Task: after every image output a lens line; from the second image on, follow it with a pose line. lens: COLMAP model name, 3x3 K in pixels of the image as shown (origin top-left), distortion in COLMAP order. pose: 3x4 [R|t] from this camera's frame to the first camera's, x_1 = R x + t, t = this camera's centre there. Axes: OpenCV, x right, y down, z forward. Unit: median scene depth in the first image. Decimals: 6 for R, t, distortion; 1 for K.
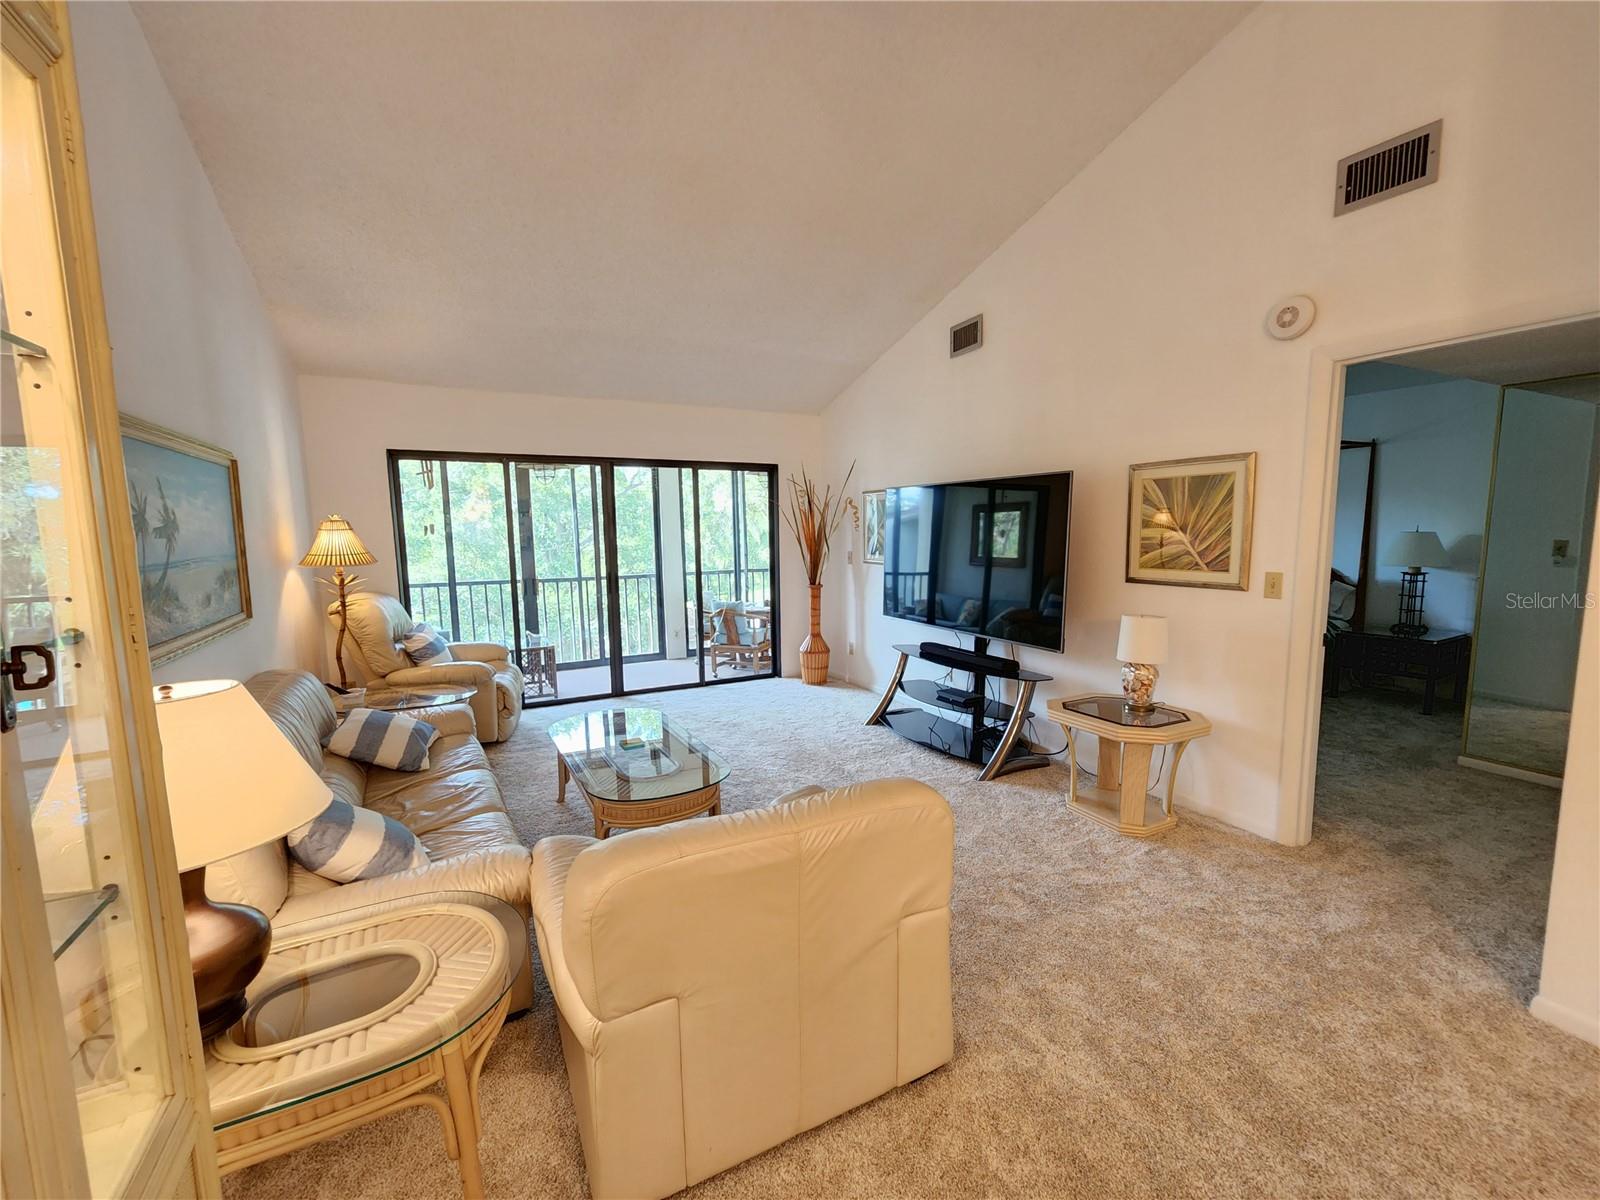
lens RADIAL K [[659.3, 0, 802.4], [0, 659.3, 607.6], [0, 0, 1]] dist [-0.001249, -0.000457]
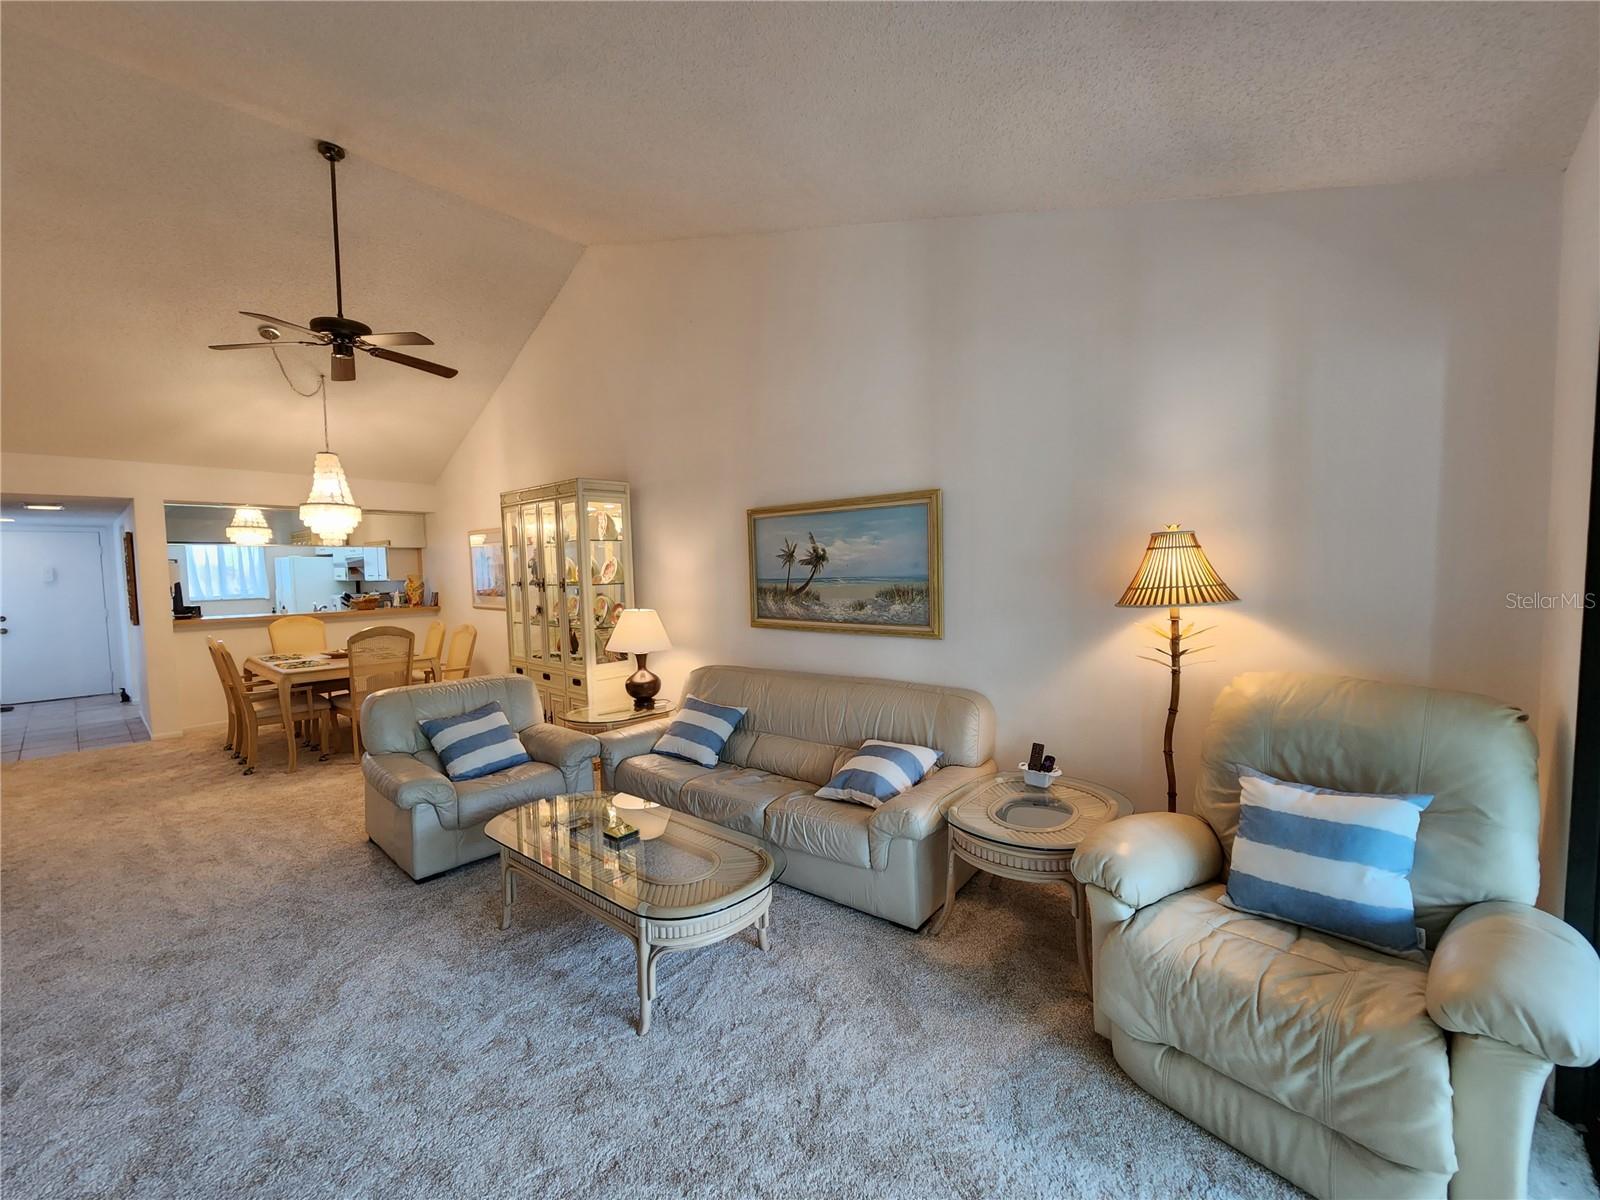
lens RADIAL K [[655.3, 0, 799.8], [0, 655.3, 604.9], [0, 0, 1]] dist [-0.001679, -0.000123]
pose [[-0.936697, 0.055070, -0.345782, -0.118170], [-0.007619, 0.984114, 0.177372, -0.122082], [0.350057, 0.168778, -0.921398, 1.026676]]
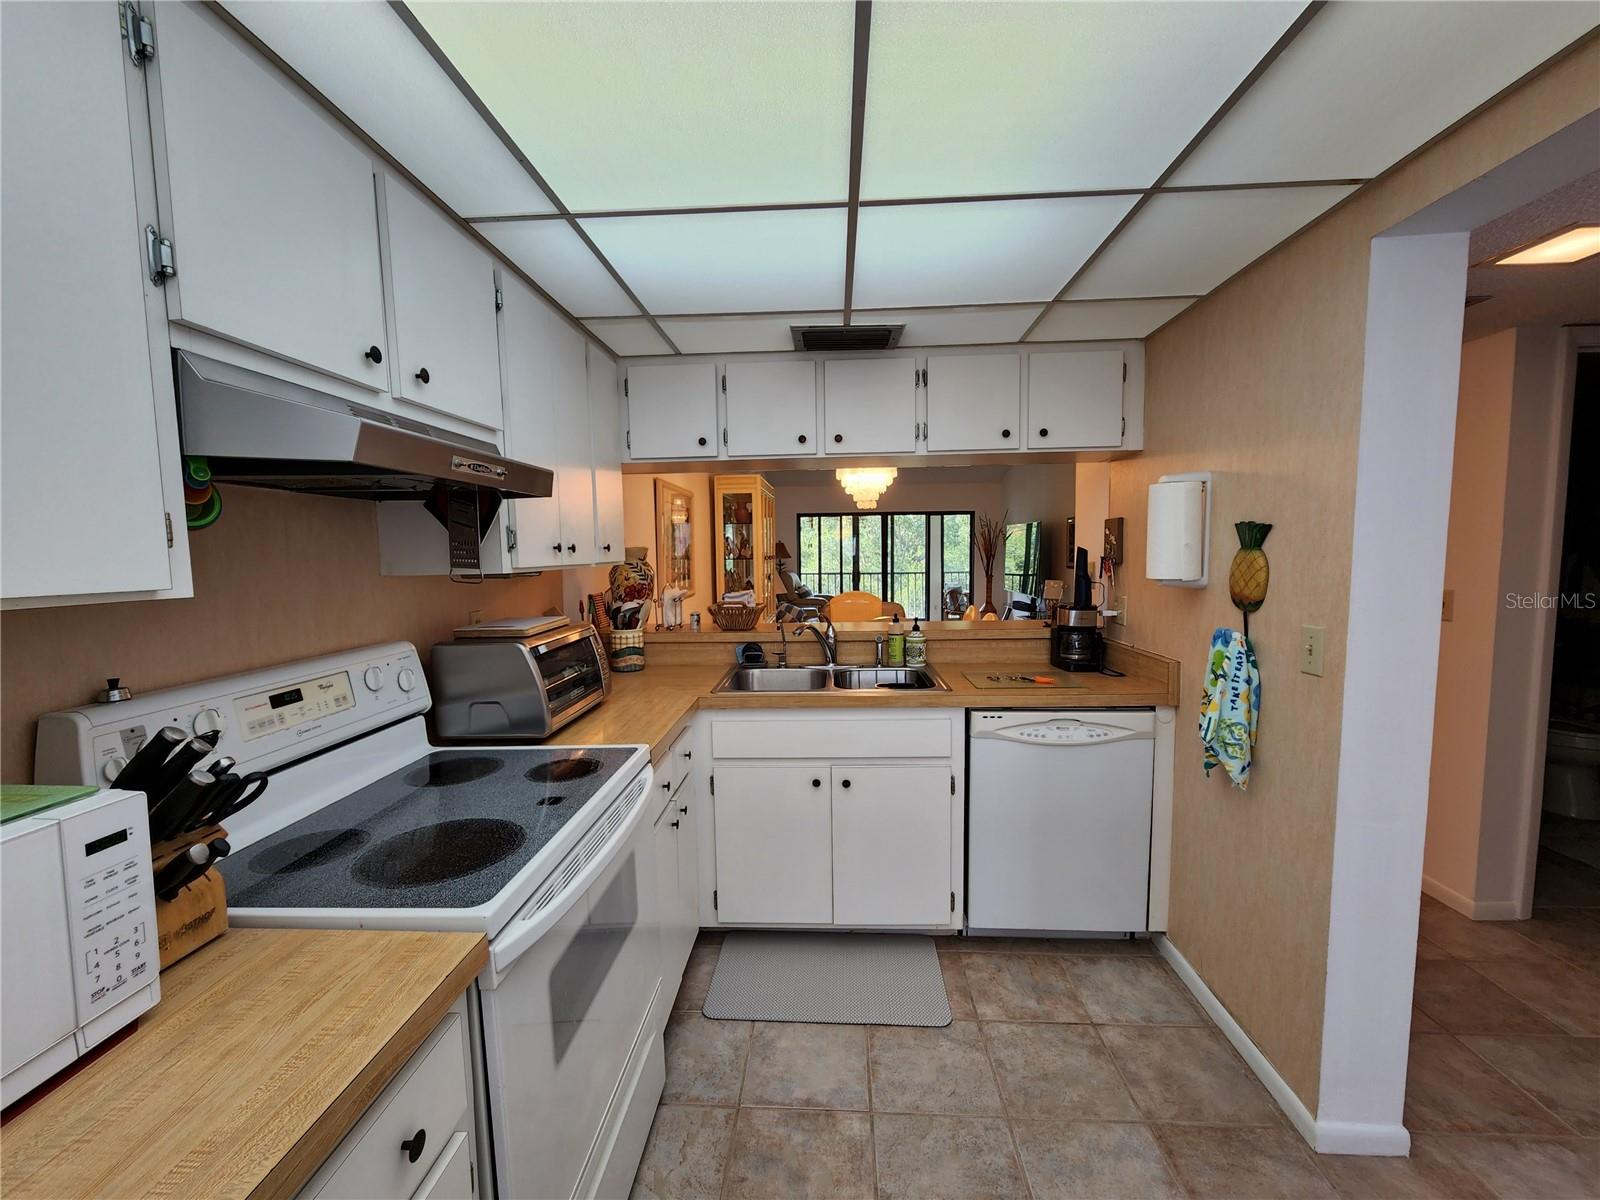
lens RADIAL K [[659.3, 0, 802.4], [0, 659.3, 607.6], [0, 0, 1]] dist [-0.001249, -0.000457]
pose [[0.858942, 0.047268, -0.509887, 0.569126], [-0.059549, 0.998195, -0.007779, 0.112035], [0.508599, 0.037045, 0.860206, -0.945645]]
